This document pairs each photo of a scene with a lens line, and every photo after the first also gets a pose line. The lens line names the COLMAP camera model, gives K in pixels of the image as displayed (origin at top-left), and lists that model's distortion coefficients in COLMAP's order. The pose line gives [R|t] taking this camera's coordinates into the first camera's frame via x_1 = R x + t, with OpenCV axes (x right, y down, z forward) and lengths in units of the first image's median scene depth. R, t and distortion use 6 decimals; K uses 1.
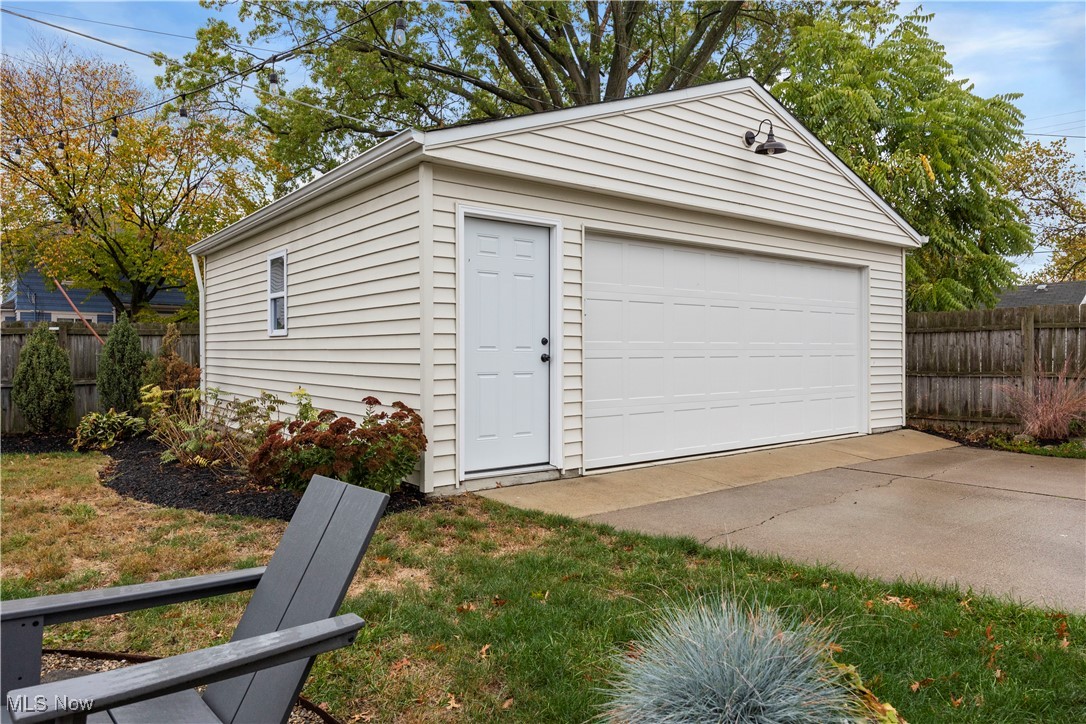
lens RADIAL K [[727.1, 0, 542.9], [0, 727.1, 359.7], [0, 0, 1]] dist [-0.004982, -0.004127]
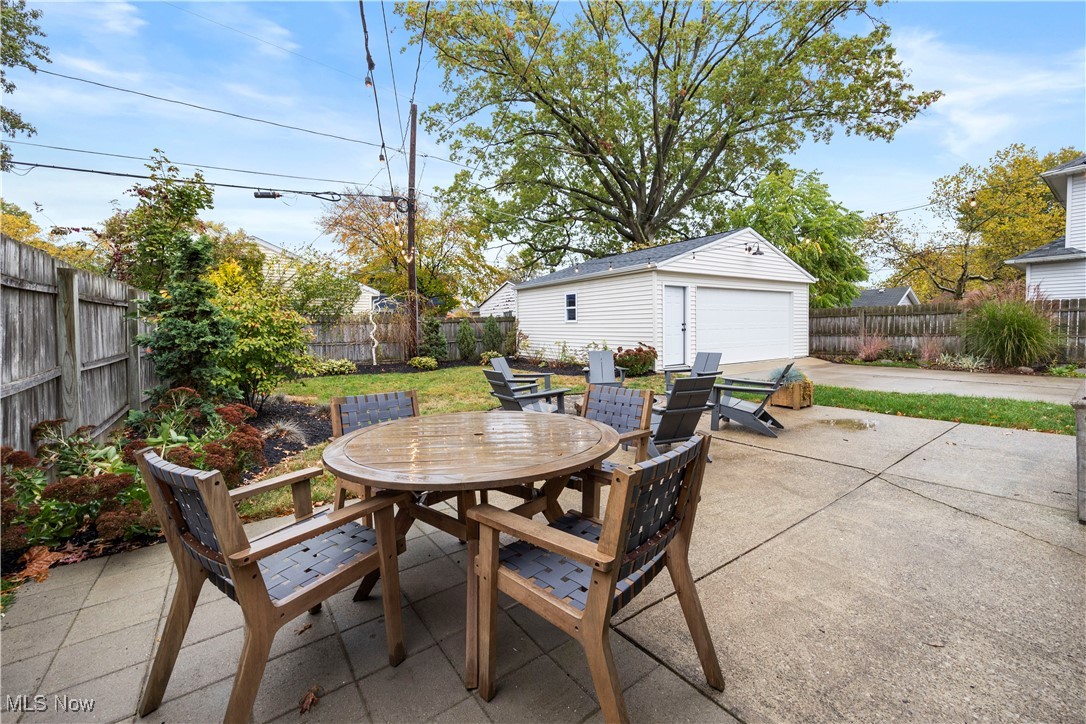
lens RADIAL K [[423.9, 0, 548.3], [0, 423.9, 340.3], [0, 0, 1]] dist [0.000262, 0.000107]
pose [[0.996336, -0.007954, -0.085157, -0.255052], [0.009966, 0.999680, 0.023236, -0.003461], [0.084945, -0.024000, 0.996097, -0.502086]]
